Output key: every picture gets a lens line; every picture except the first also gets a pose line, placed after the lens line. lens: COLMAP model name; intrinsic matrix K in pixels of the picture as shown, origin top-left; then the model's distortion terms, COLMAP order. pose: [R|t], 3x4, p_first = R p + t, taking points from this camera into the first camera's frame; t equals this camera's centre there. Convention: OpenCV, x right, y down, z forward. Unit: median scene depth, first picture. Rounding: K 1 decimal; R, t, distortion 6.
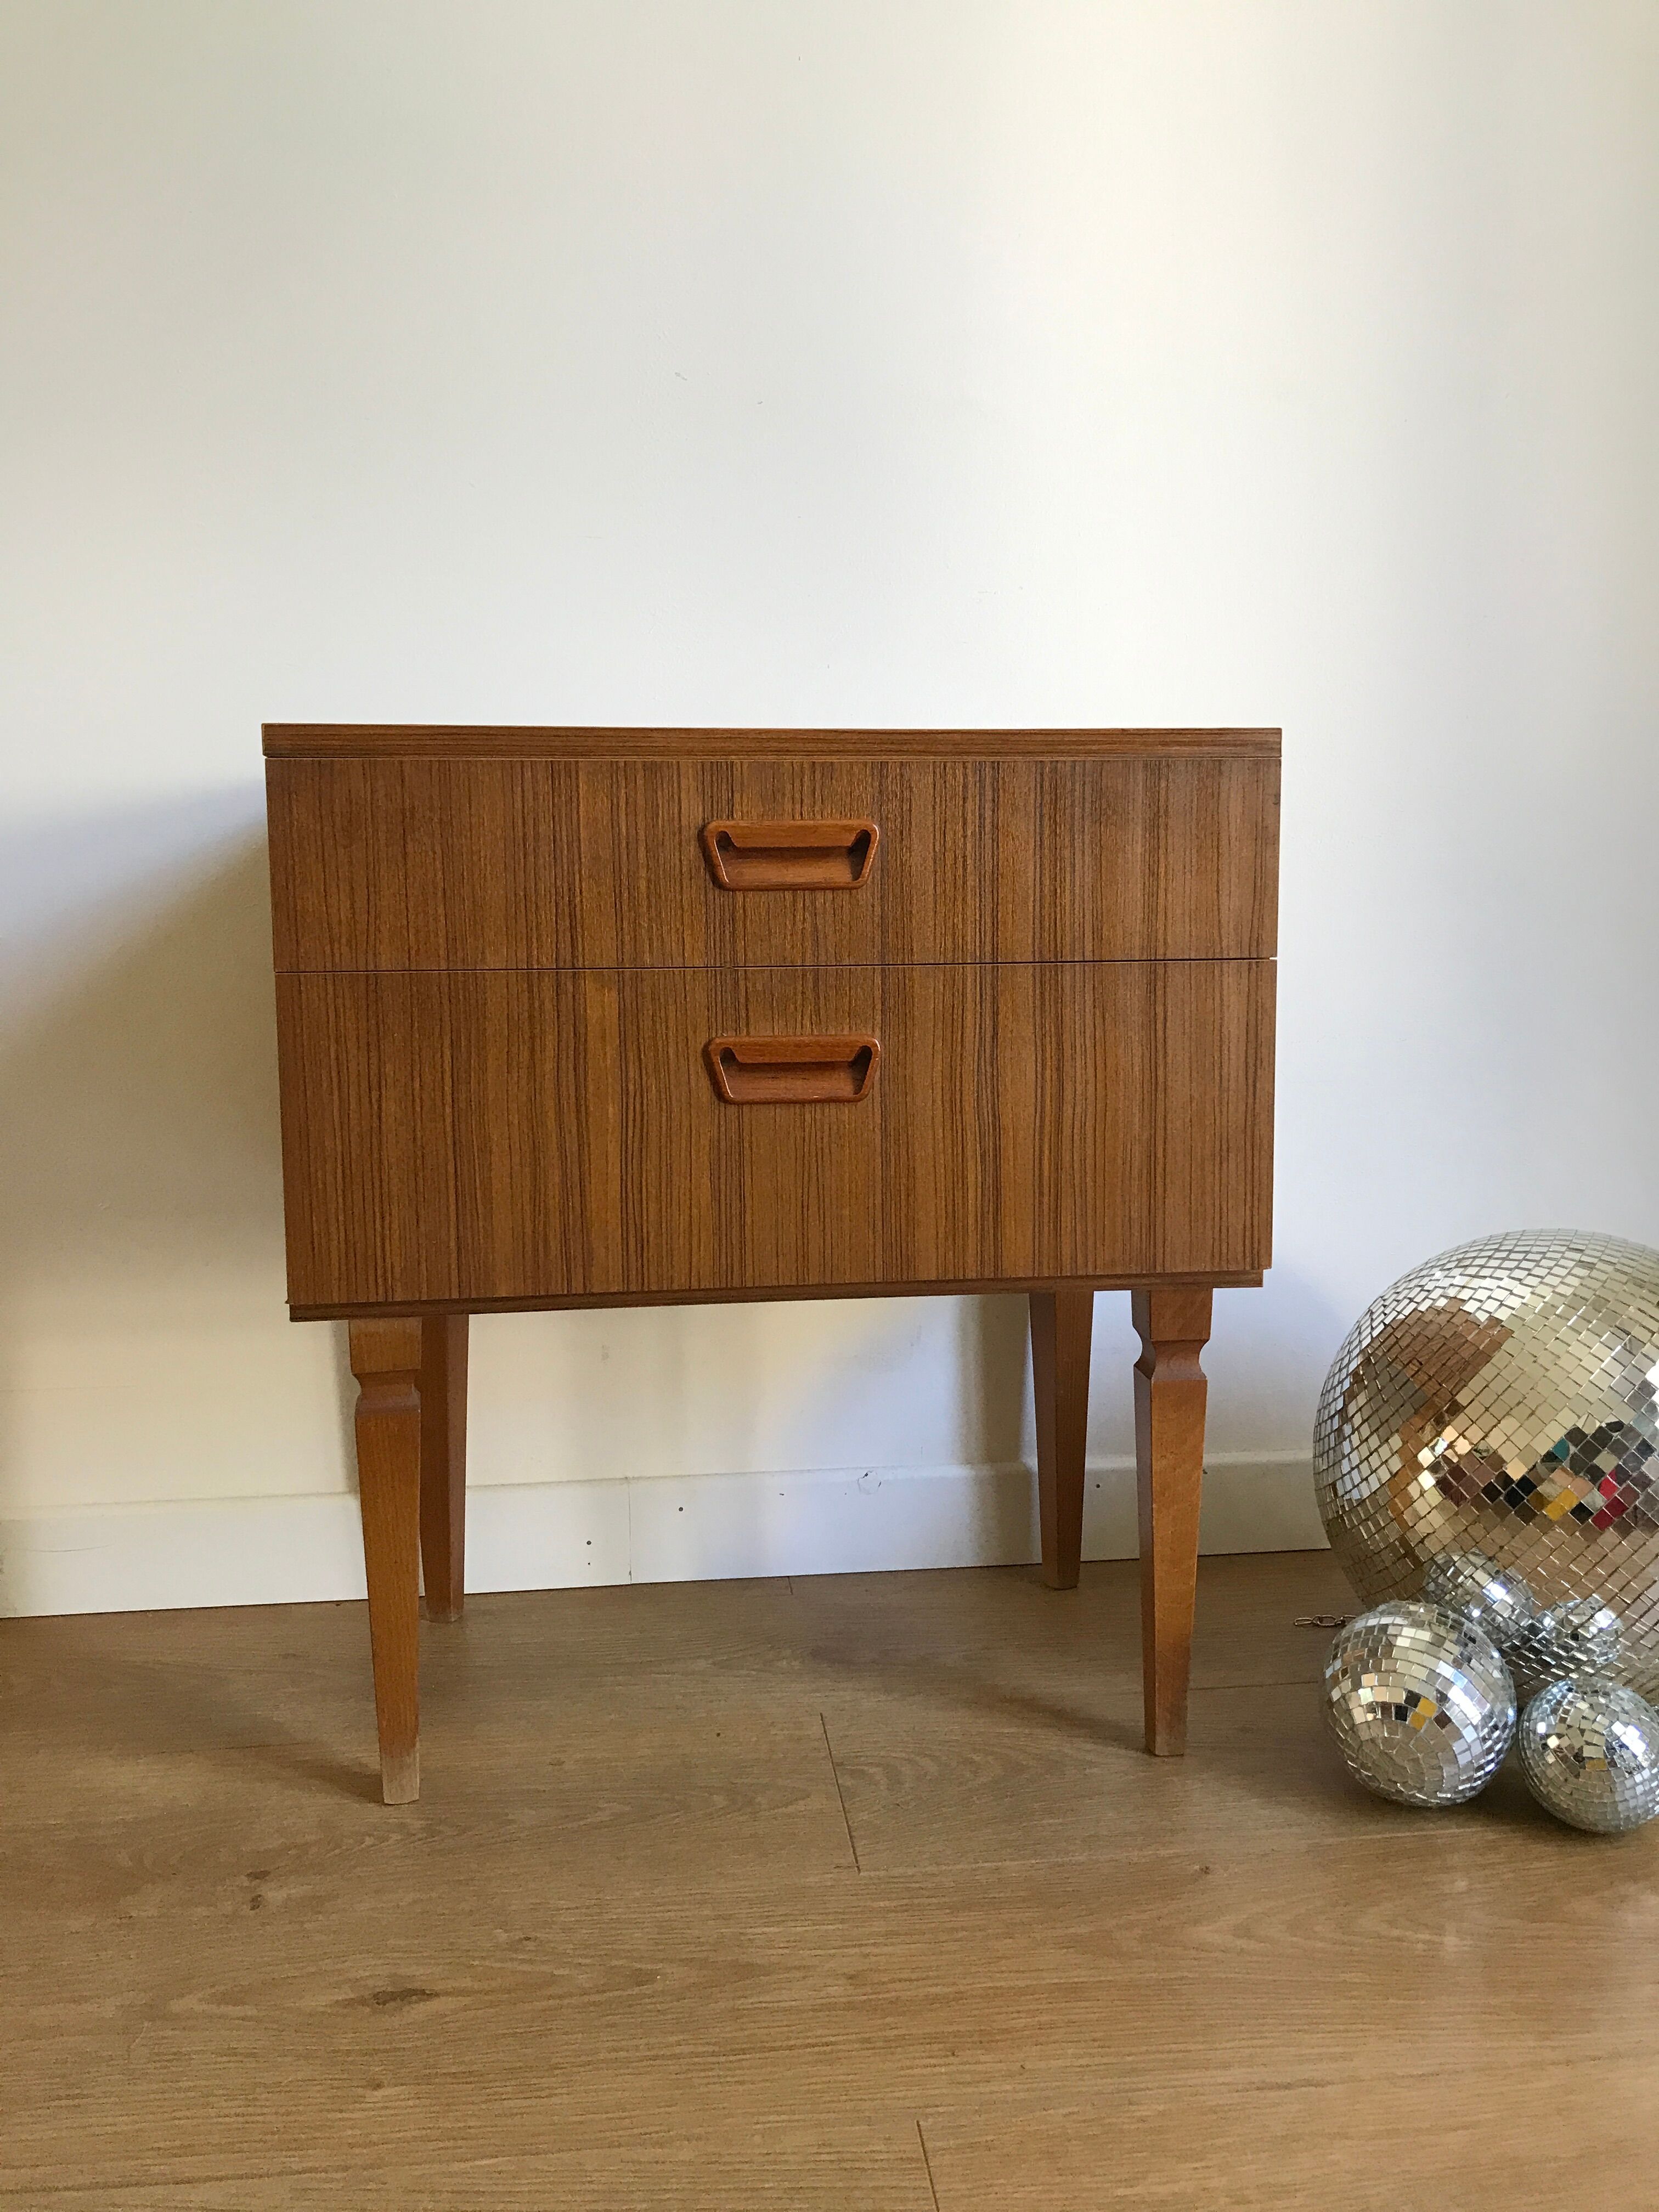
lens RADIAL K [[1791.1, 0, 816.3], [0, 1791.1, 1065.3], [0, 0, 1]] dist [0.073927, -0.103161]
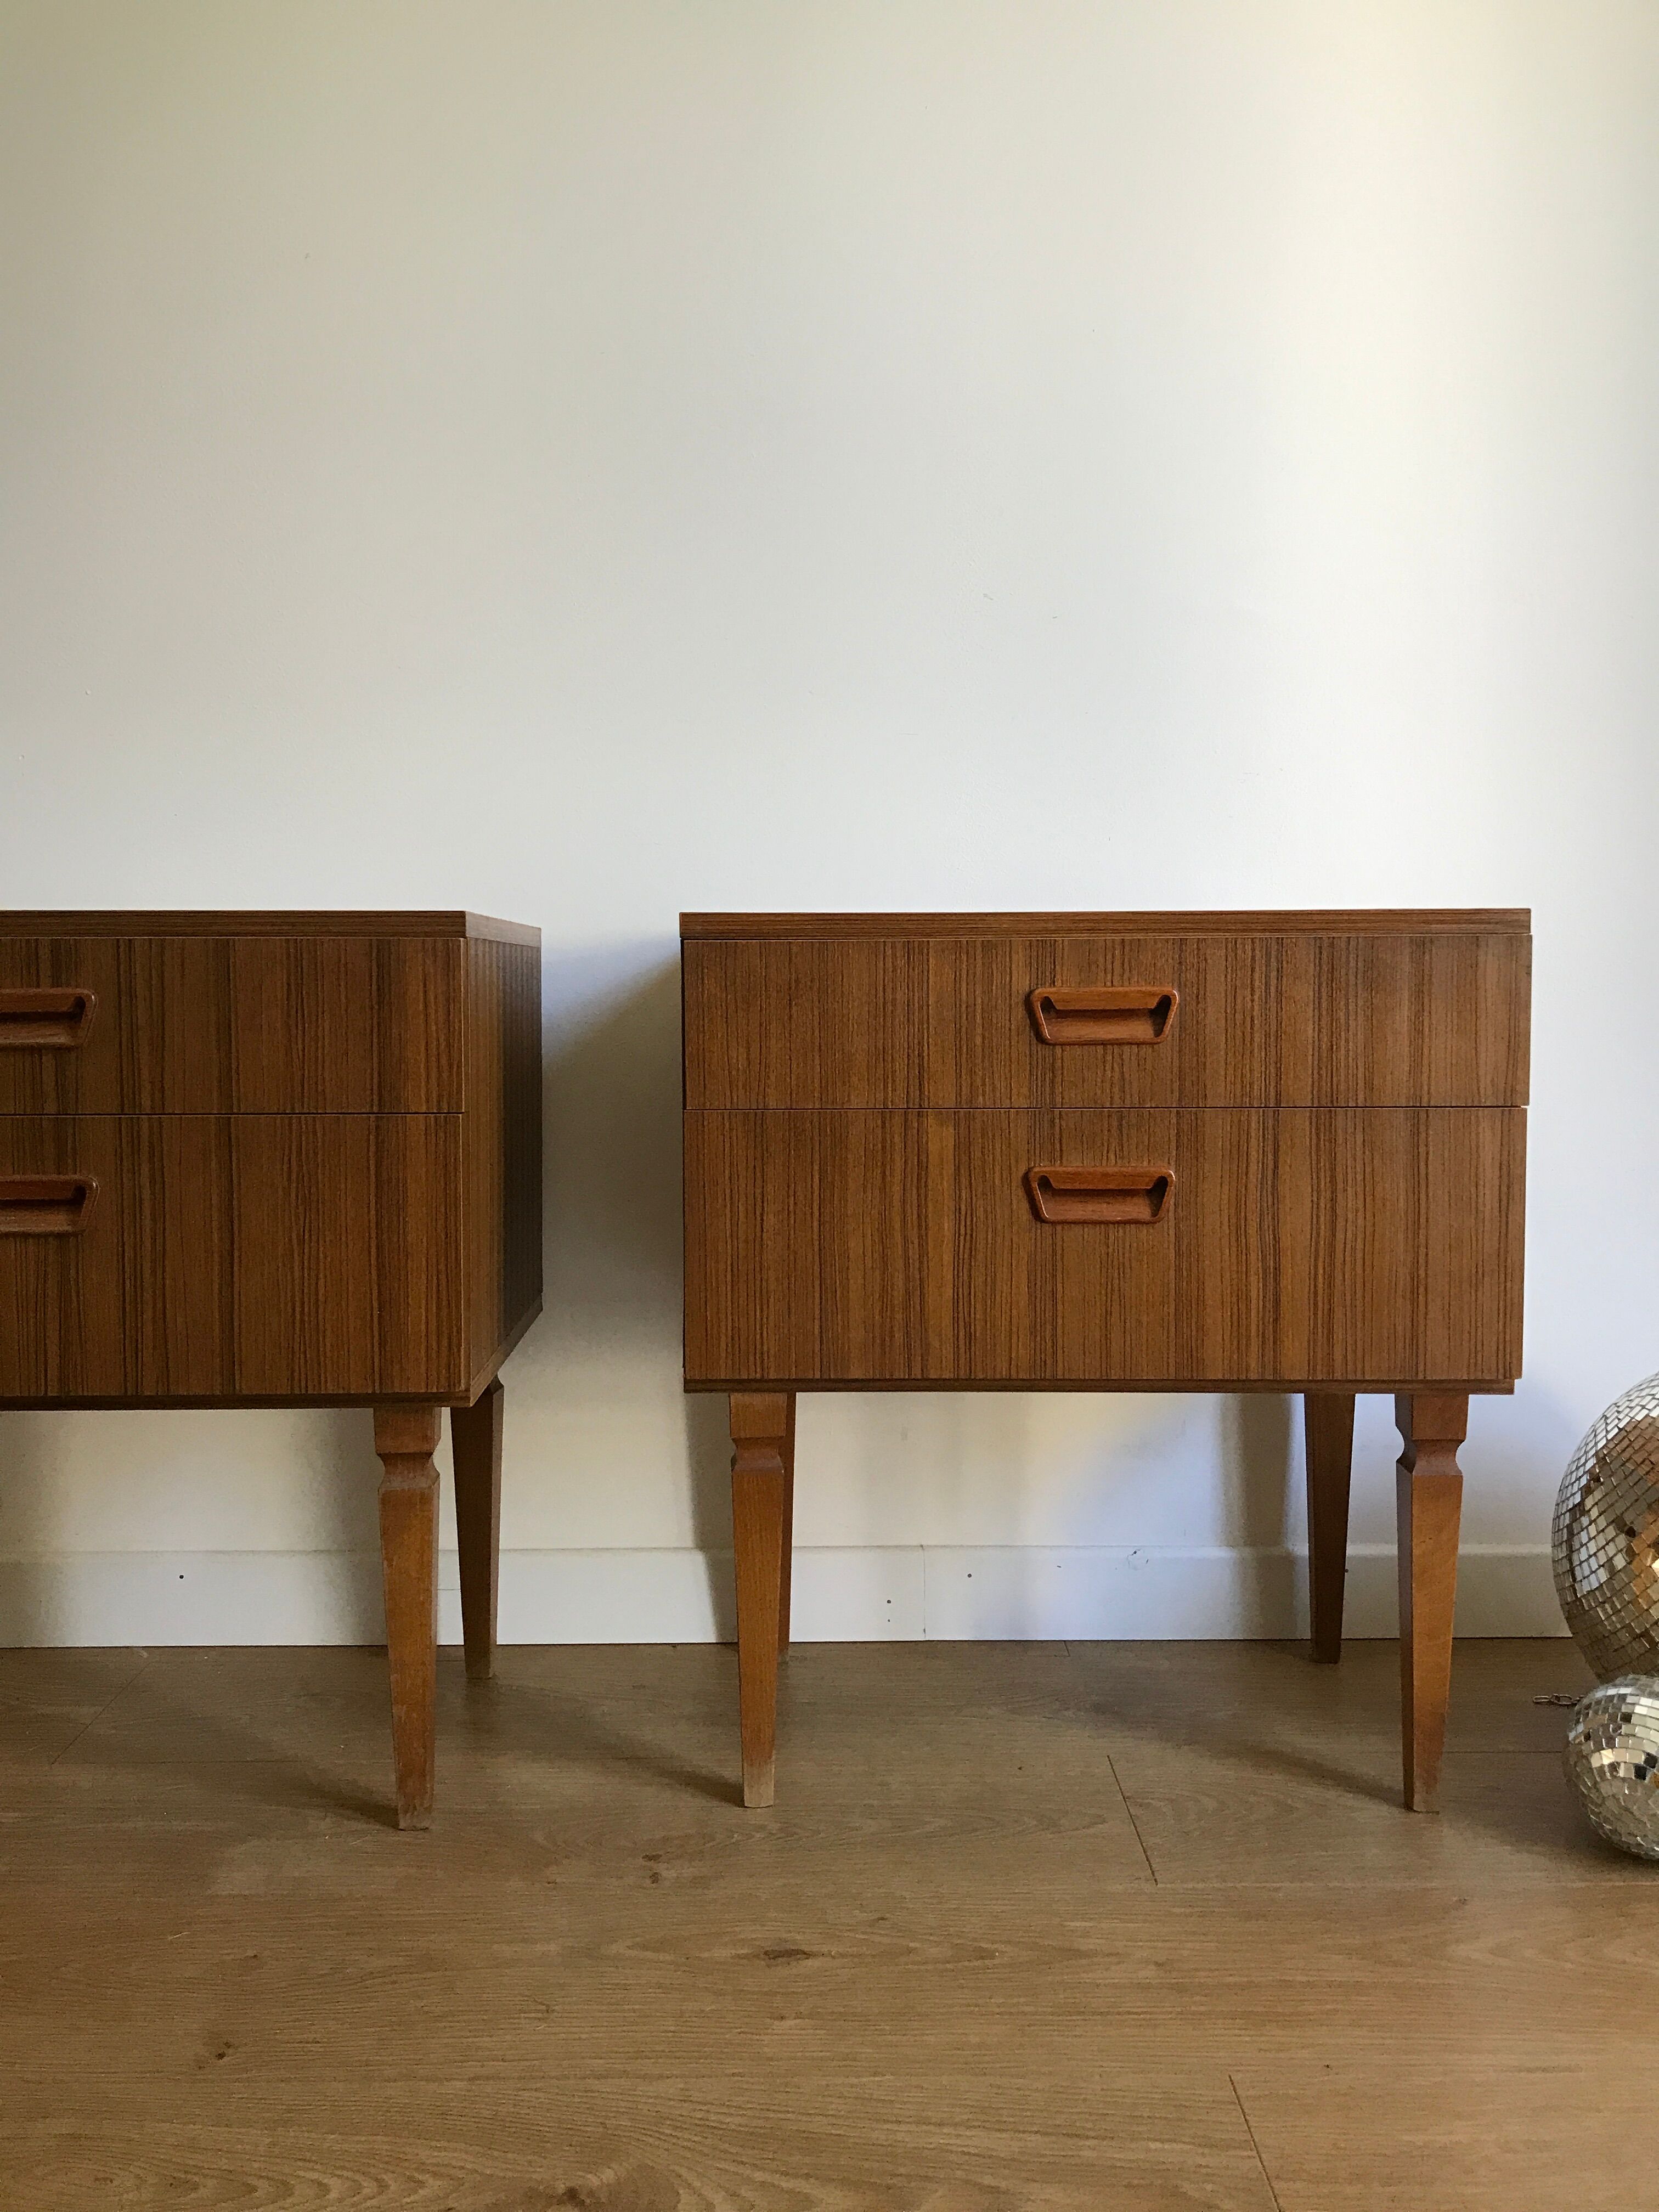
lens RADIAL K [[1791.1, 0, 804.7], [0, 1791.1, 1065.0], [0, 0, 1]] dist [0.073927, -0.103161]
pose [[0.992993, 0.012280, -0.117530, -0.068573], [-0.017810, 0.998777, -0.046120, -0.025283], [0.116820, 0.047890, 0.991998, -0.203678]]
